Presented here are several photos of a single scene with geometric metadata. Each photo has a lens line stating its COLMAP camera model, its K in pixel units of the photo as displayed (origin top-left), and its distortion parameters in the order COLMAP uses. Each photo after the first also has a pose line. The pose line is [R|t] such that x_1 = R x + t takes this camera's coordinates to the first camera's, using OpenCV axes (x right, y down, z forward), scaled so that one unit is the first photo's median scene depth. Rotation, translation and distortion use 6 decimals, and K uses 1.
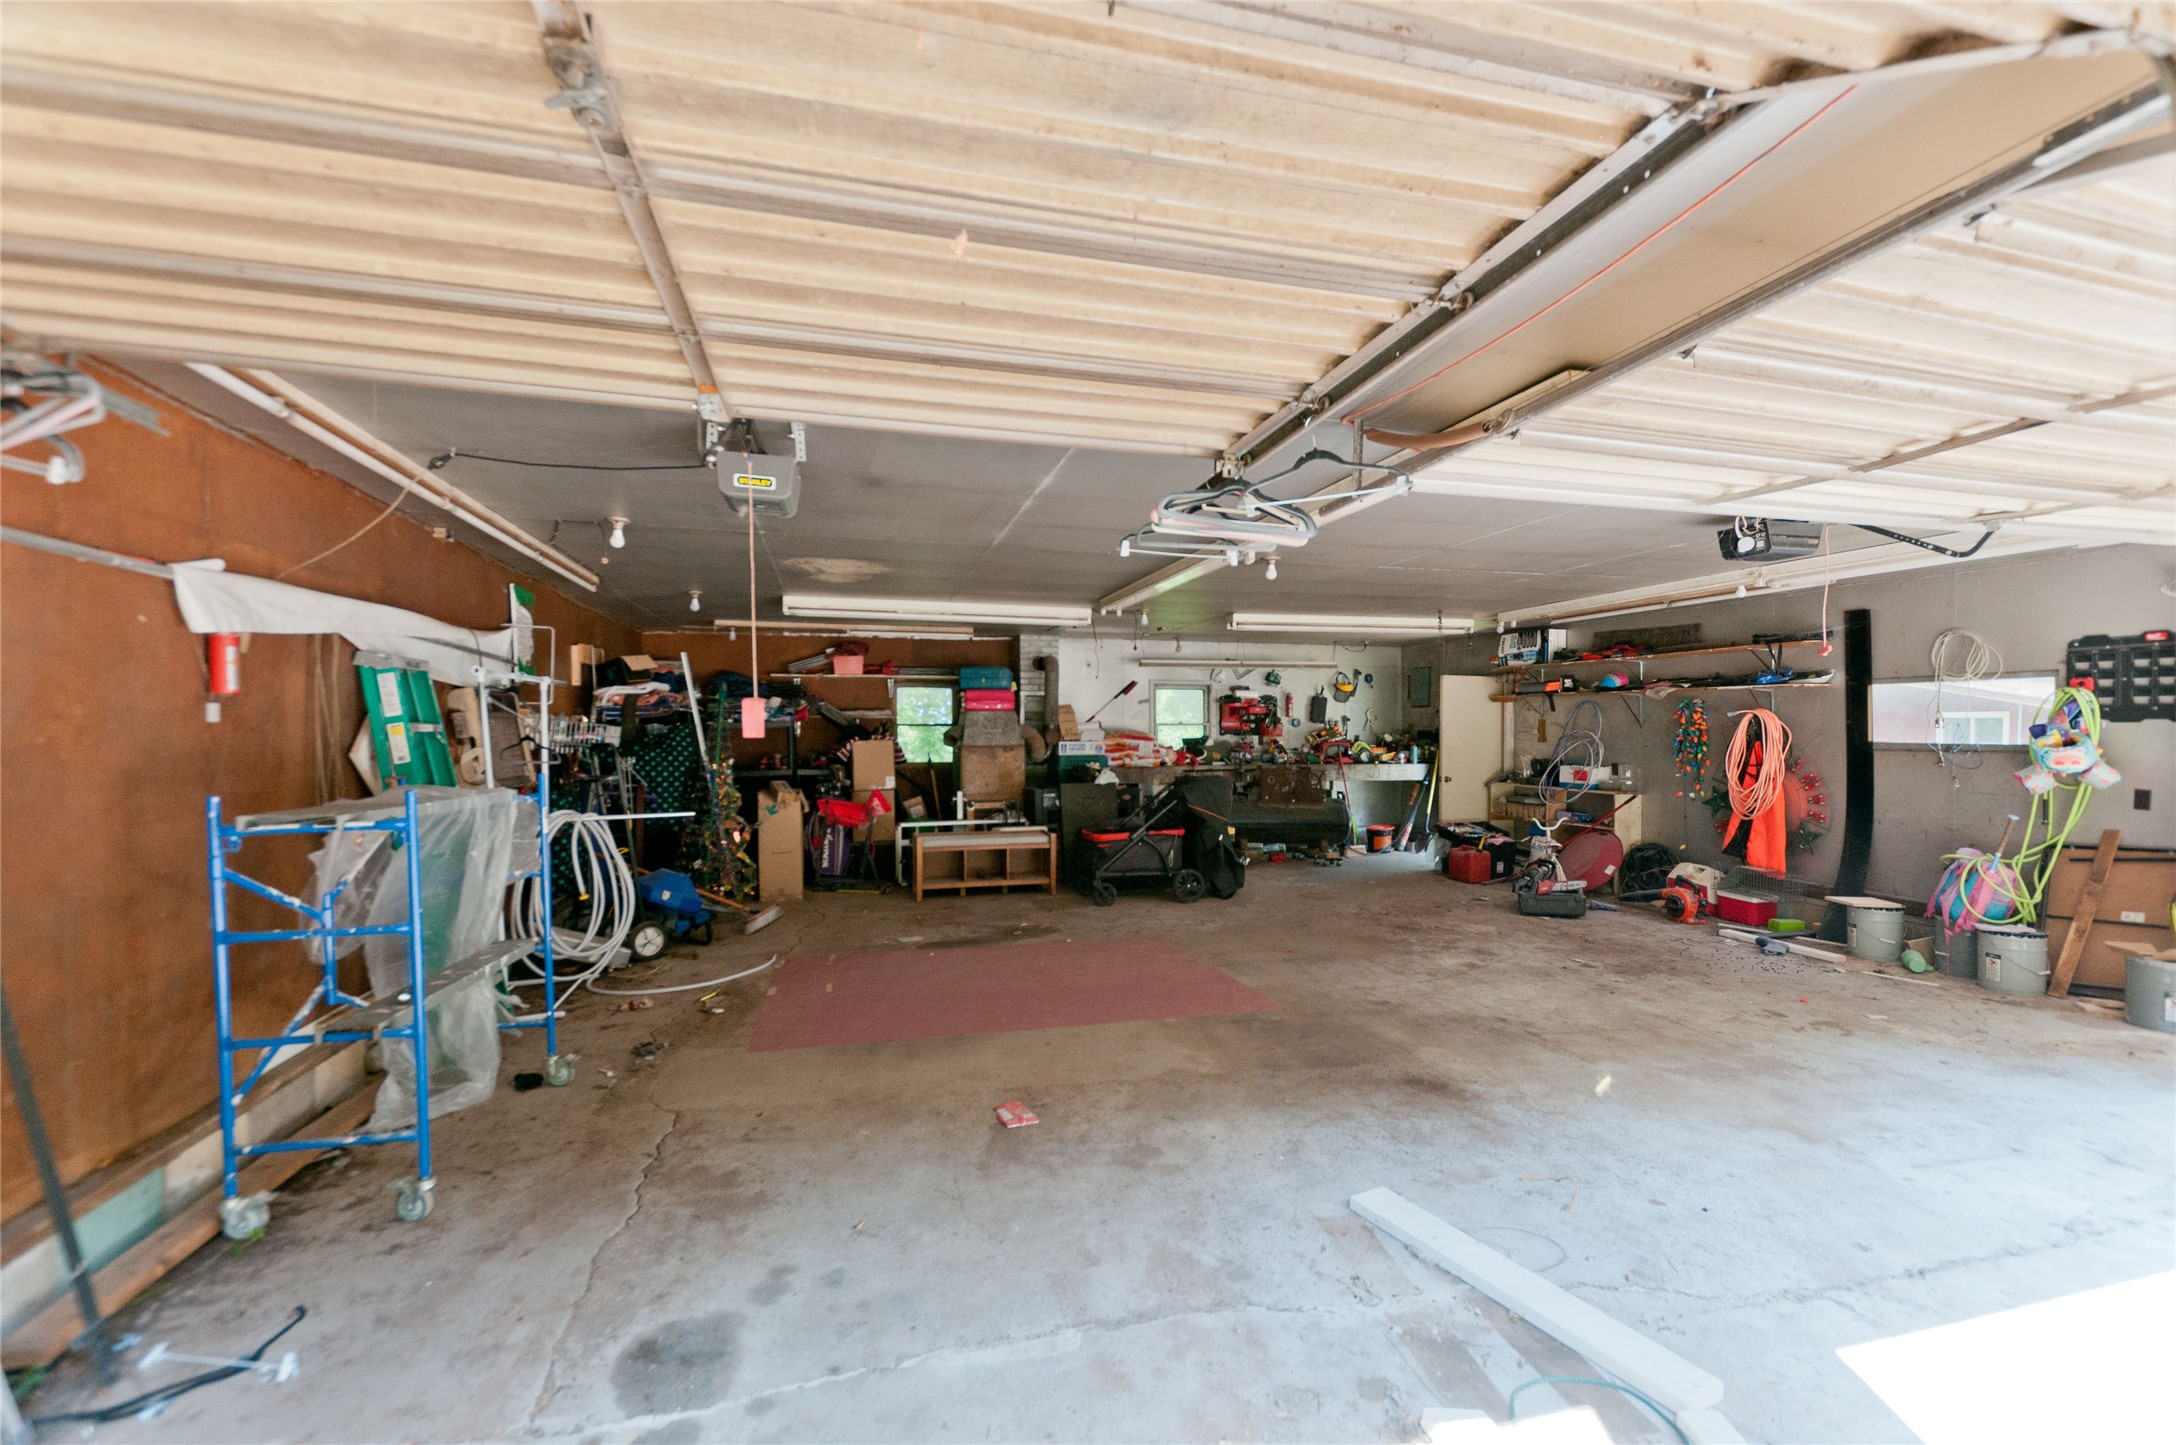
lens RADIAL K [[957.1, 0, 1095.1], [0, 957.1, 743.0], [0, 0, 1]] dist [0.010959, -0.006052]
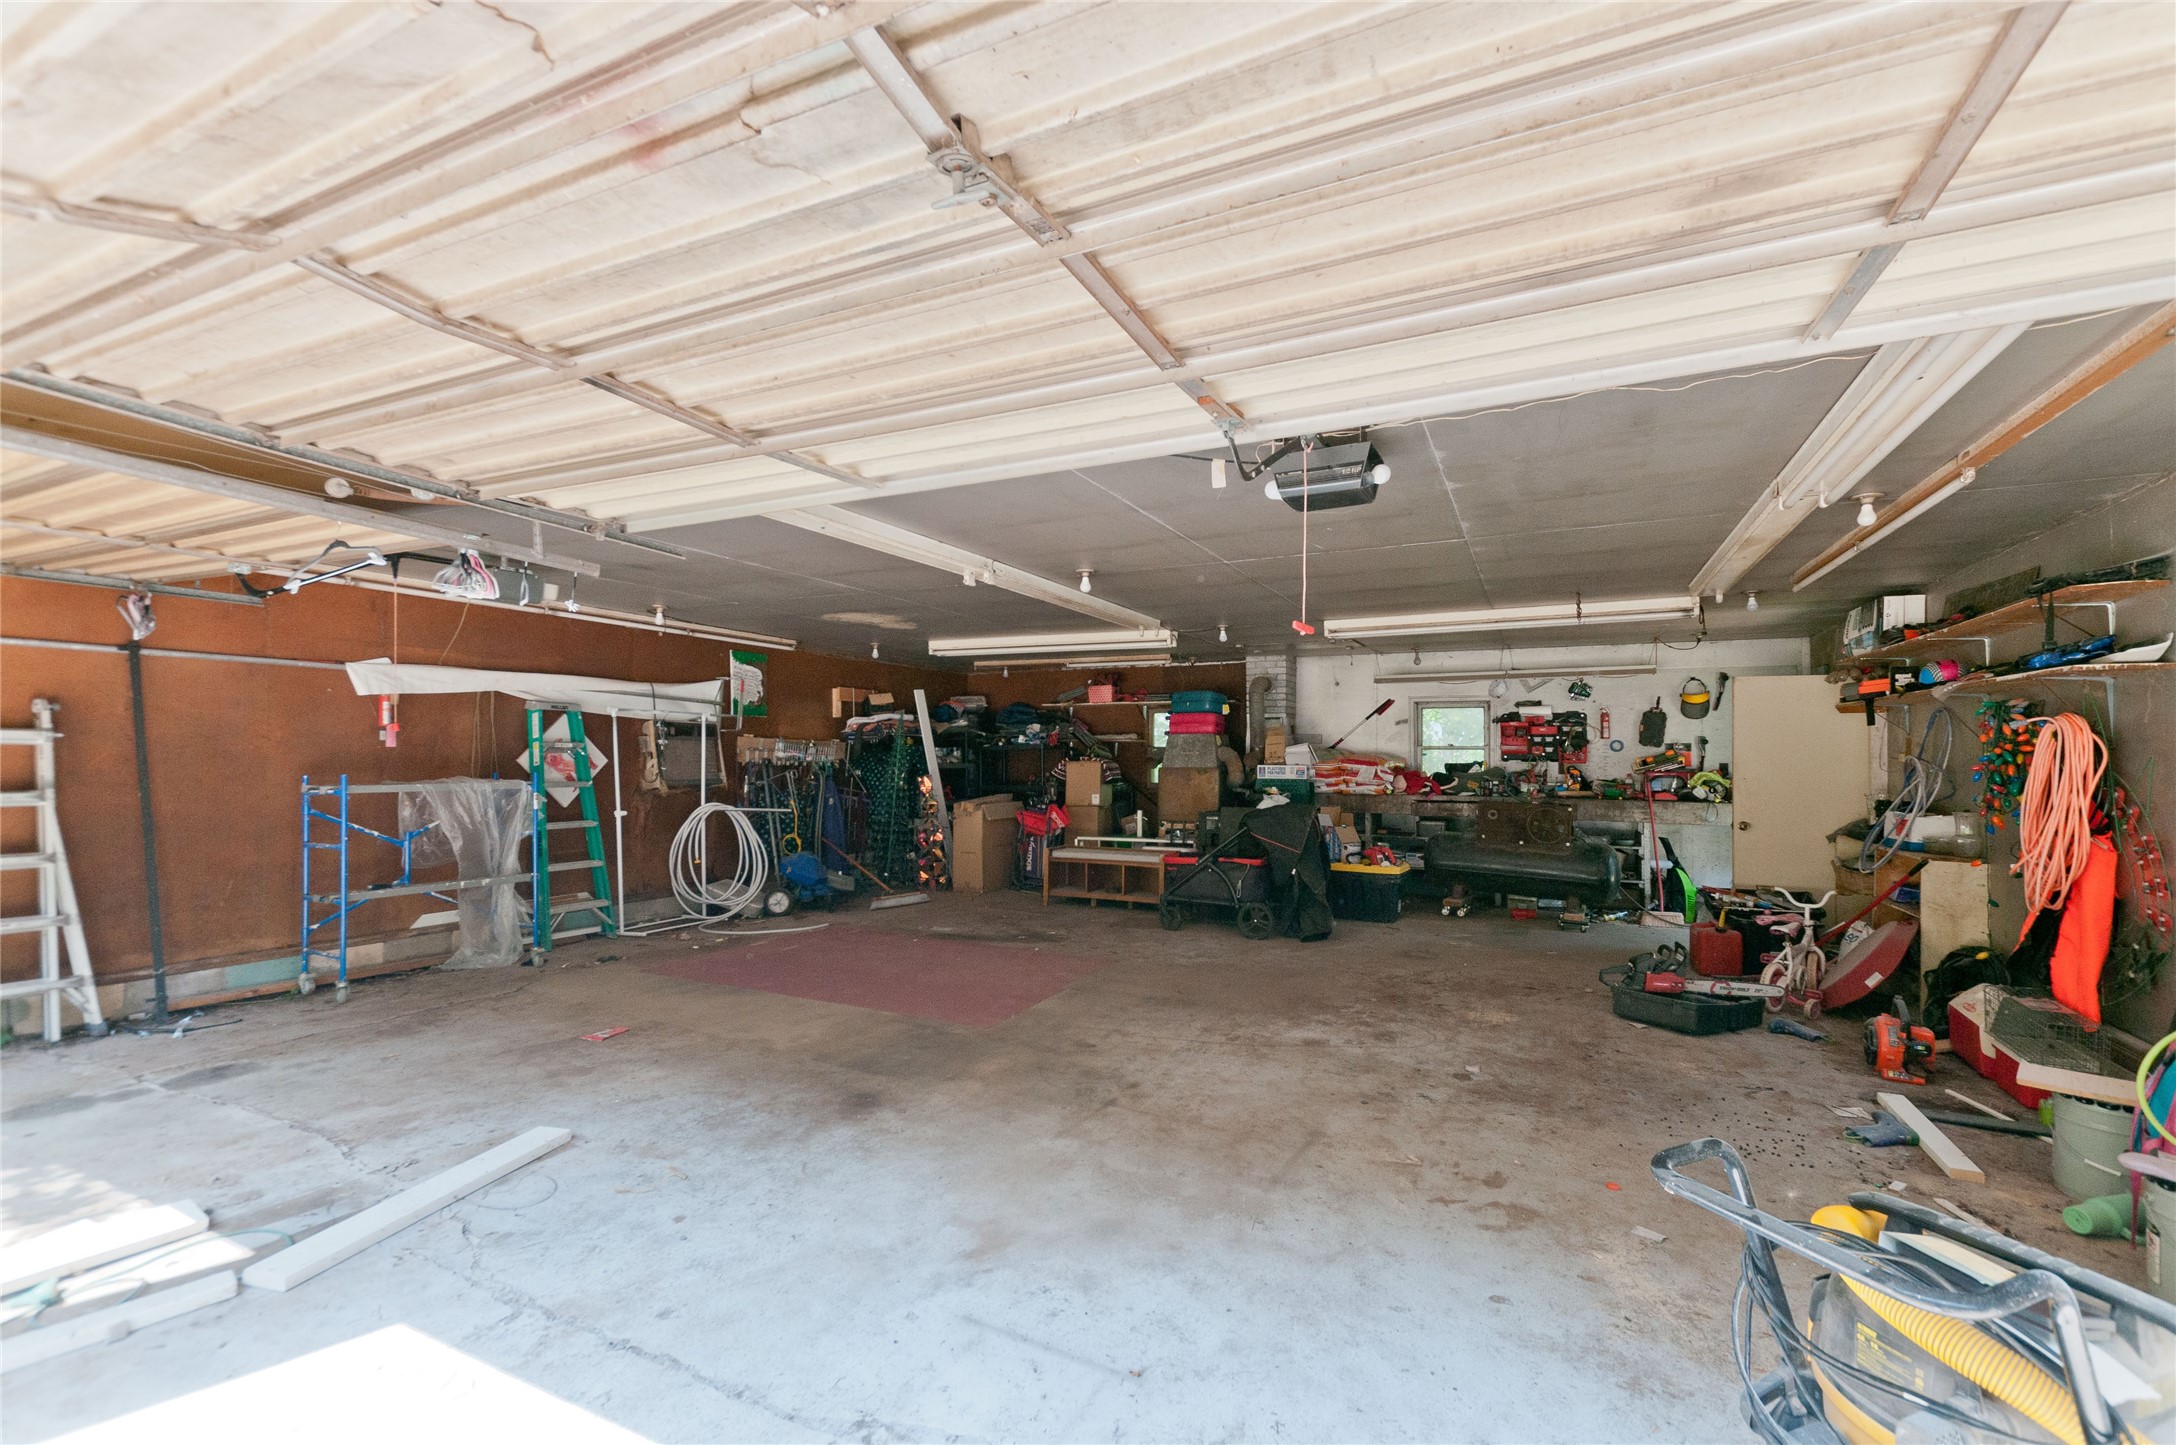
lens RADIAL K [[957.1, 0, 1095.1], [0, 957.1, 743.0], [0, 0, 1]] dist [0.010959, -0.006052]
pose [[0.745907, -0.003022, -0.666044, 0.851044], [-0.016813, 0.999586, -0.023364, 0.003268], [0.665838, 0.028625, 0.745547, 0.292585]]
